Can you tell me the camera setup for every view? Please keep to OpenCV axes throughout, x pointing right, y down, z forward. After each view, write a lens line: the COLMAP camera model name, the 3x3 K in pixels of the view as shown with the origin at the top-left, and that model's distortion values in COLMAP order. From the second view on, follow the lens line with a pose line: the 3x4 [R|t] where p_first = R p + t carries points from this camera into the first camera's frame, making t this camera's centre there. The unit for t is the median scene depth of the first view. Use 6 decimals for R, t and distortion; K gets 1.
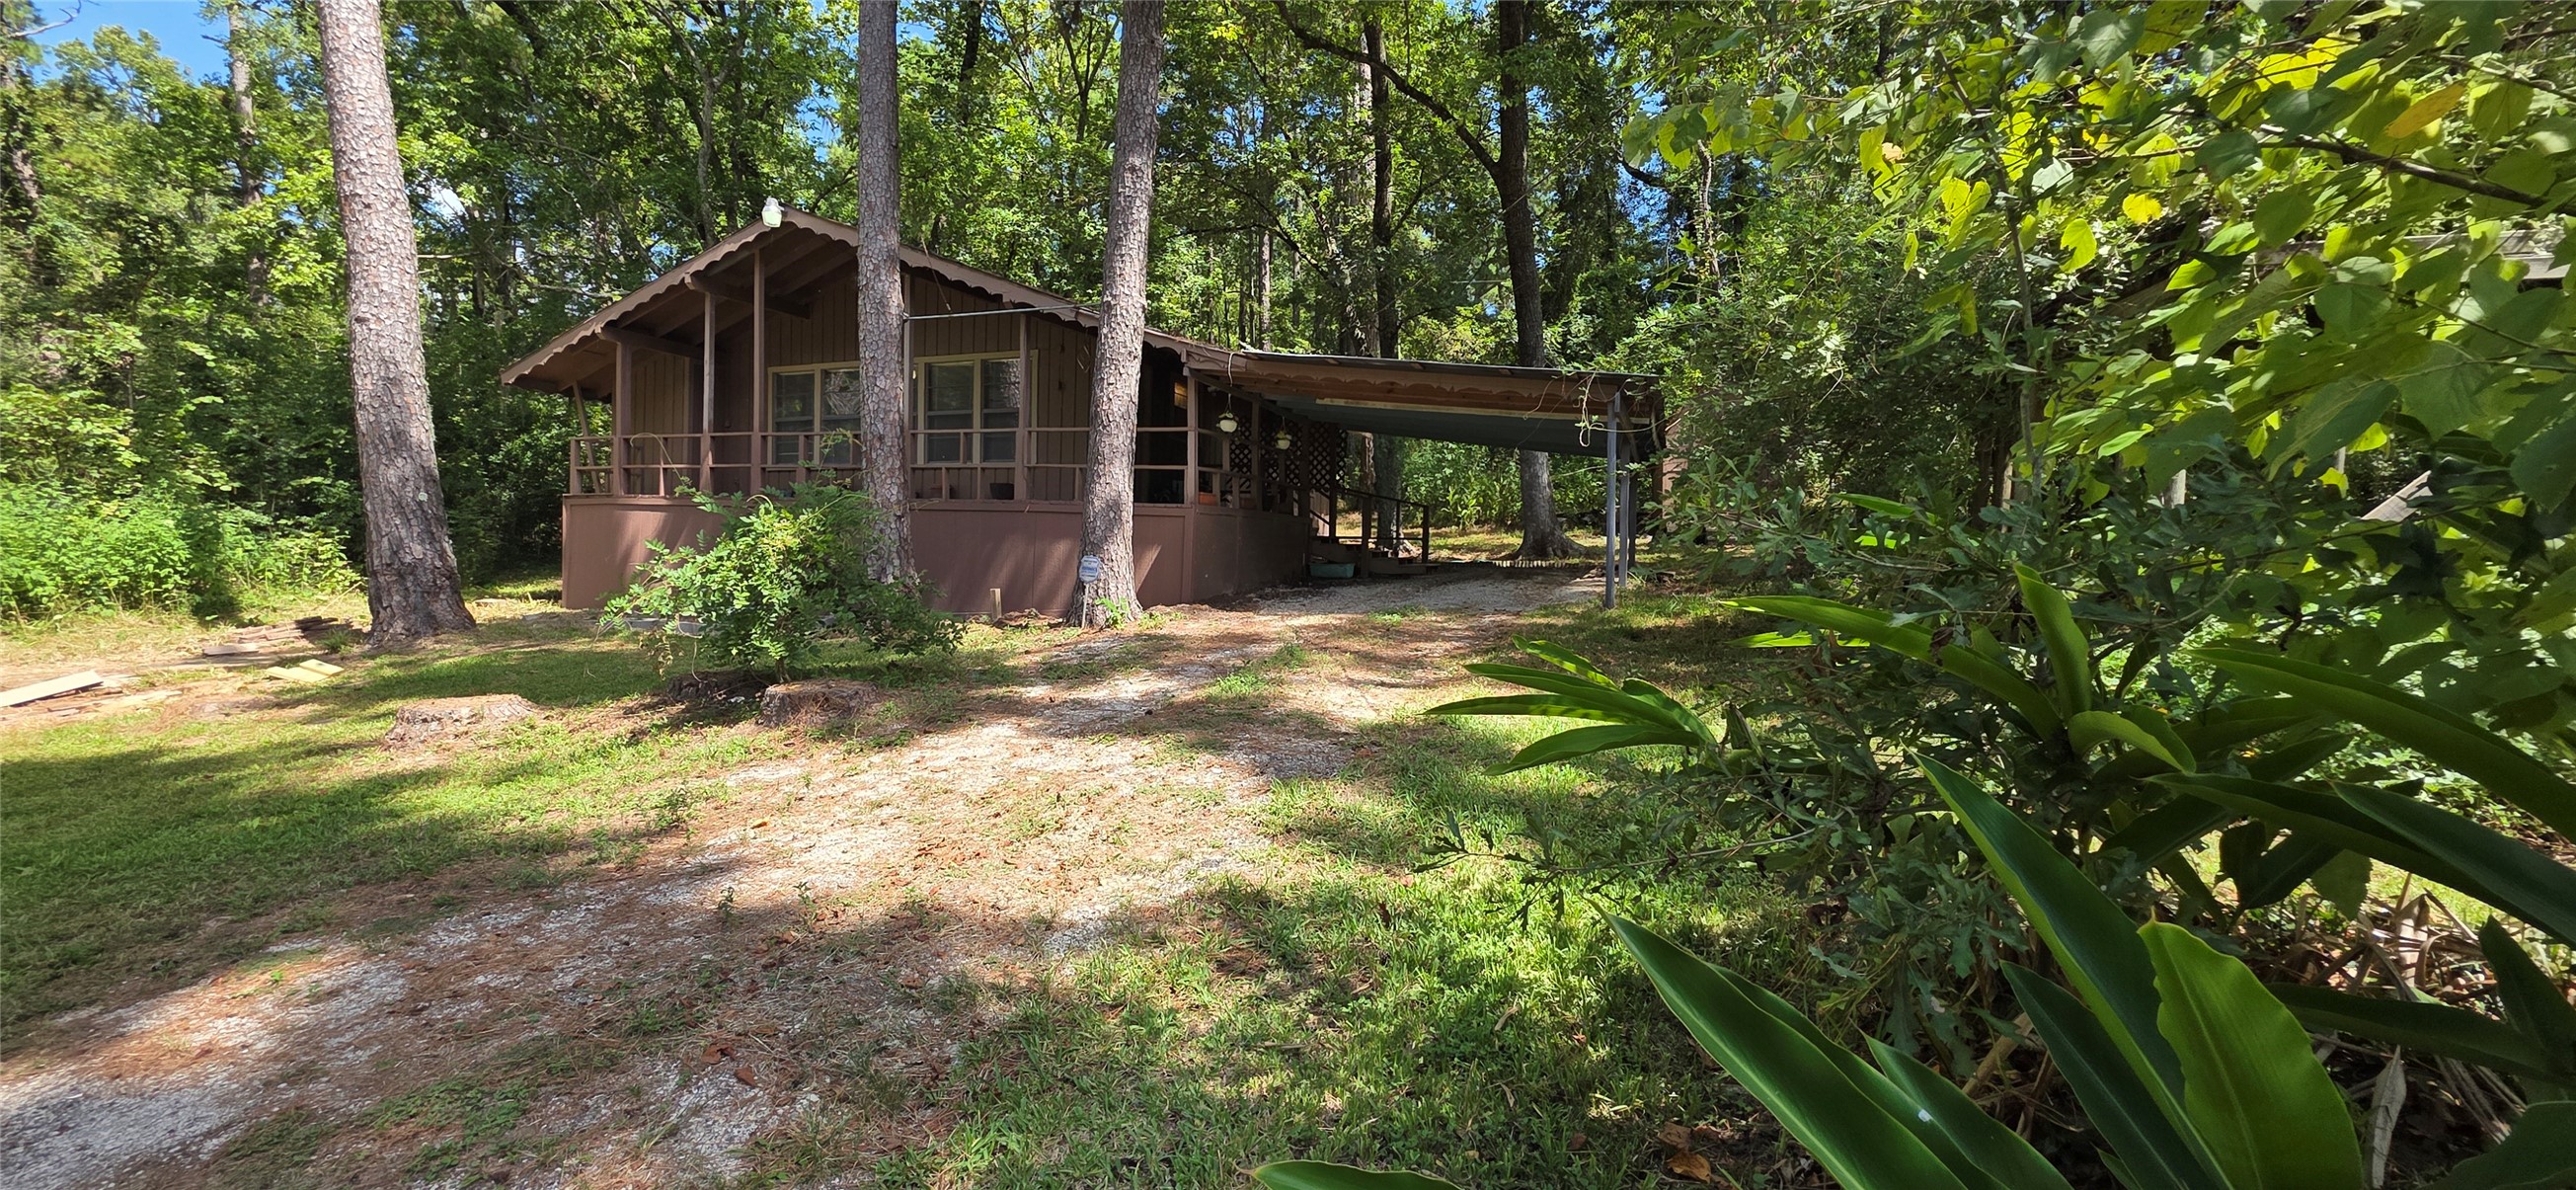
lens RADIAL K [[1026.5, 0, 1273.9], [0, 1026.5, 589.0], [0, 0, 1]] dist [0.003120, -0.000654]
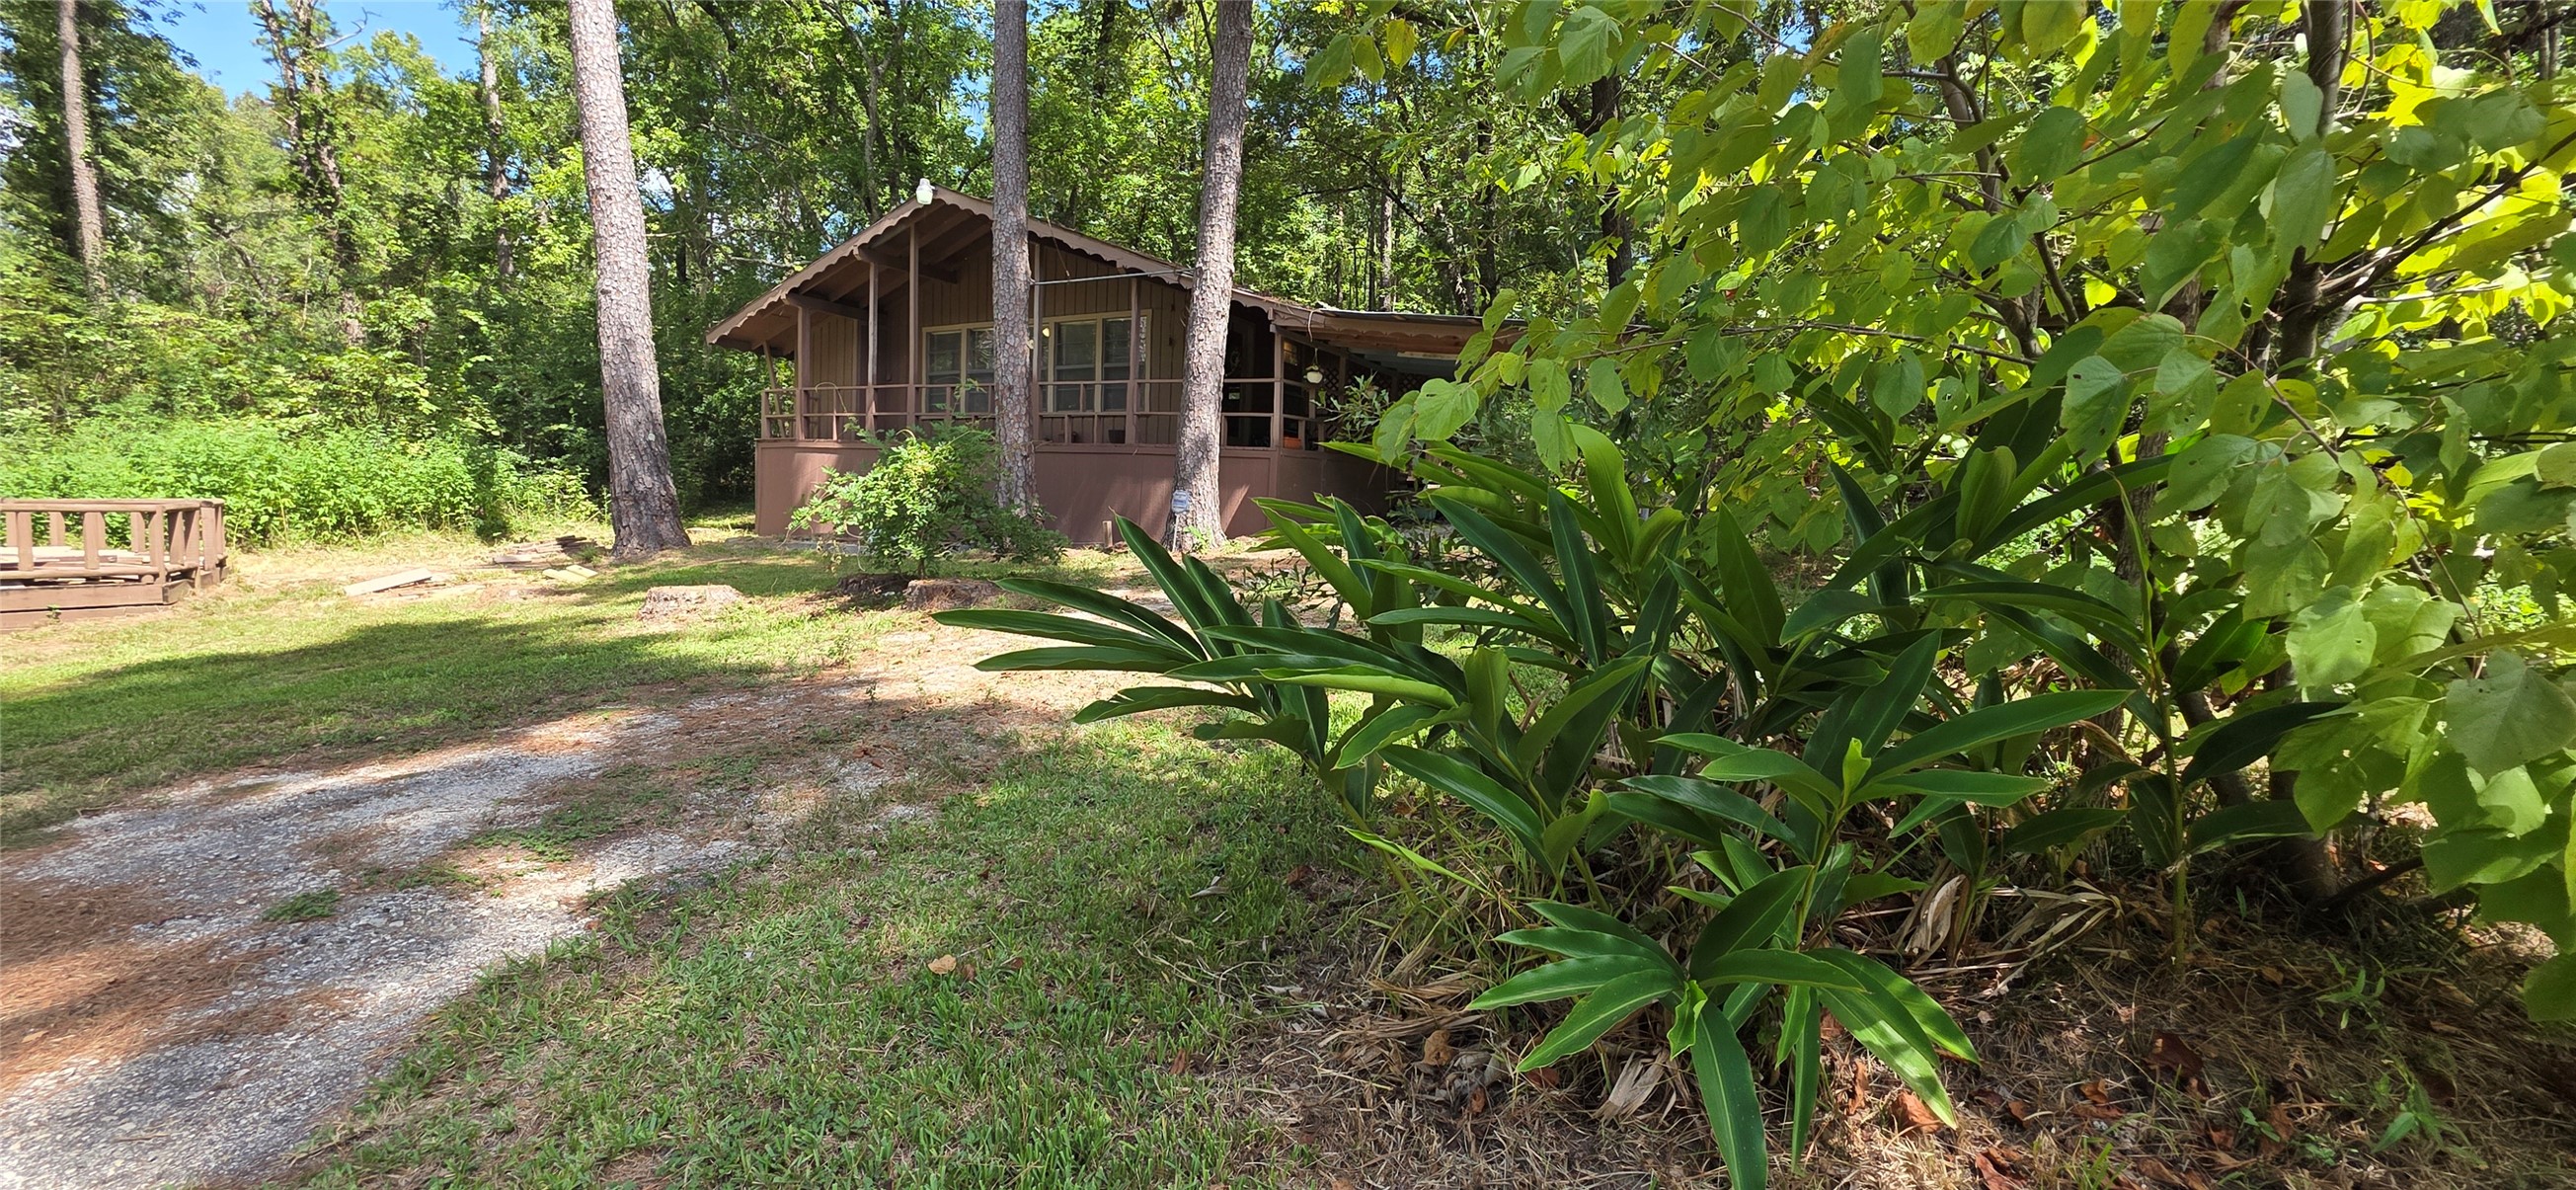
lens RADIAL K [[1026.5, 0, 1282.5], [0, 1026.5, 587.0], [0, 0, 1]] dist [0.003120, -0.000654]
pose [[0.991702, 0.022974, -0.126489, 0.057962], [-0.017941, 0.999007, 0.040789, 0.019144], [0.127300, -0.038181, 0.991129, -0.094161]]
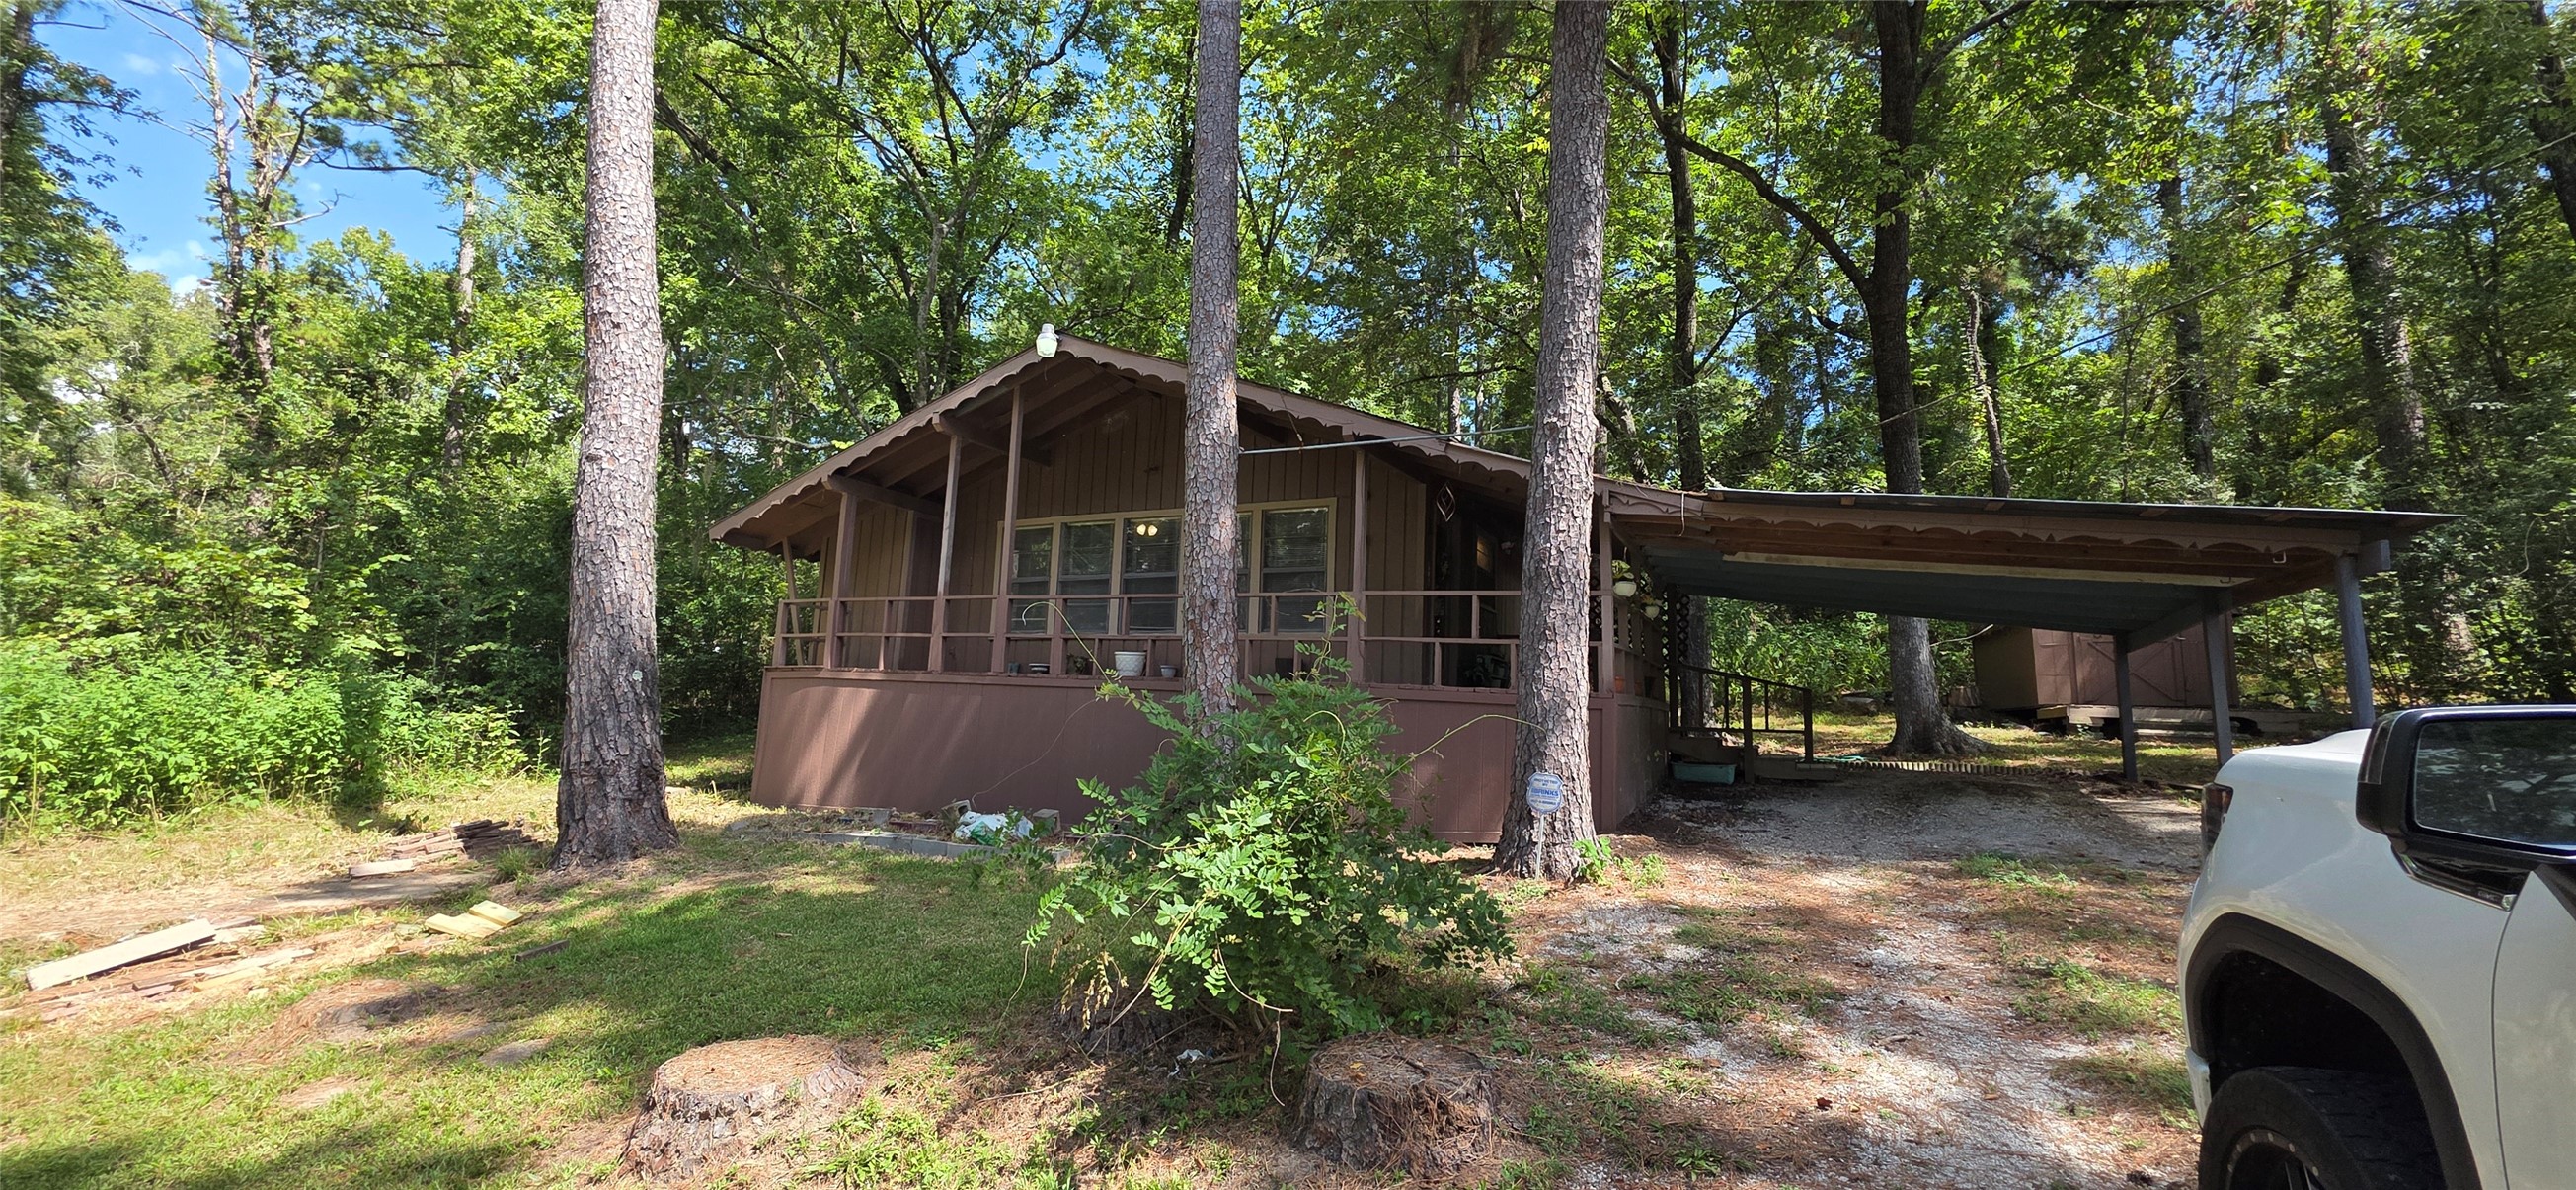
lens RADIAL K [[1026.5, 0, 1276.2], [0, 1026.5, 586.4], [0, 0, 1]] dist [0.003120, -0.000654]
pose [[0.996661, 0.002336, -0.081612, -0.209154], [-0.015267, 0.987290, -0.158191, -0.030365], [0.080205, 0.158909, 0.984030, 0.192301]]
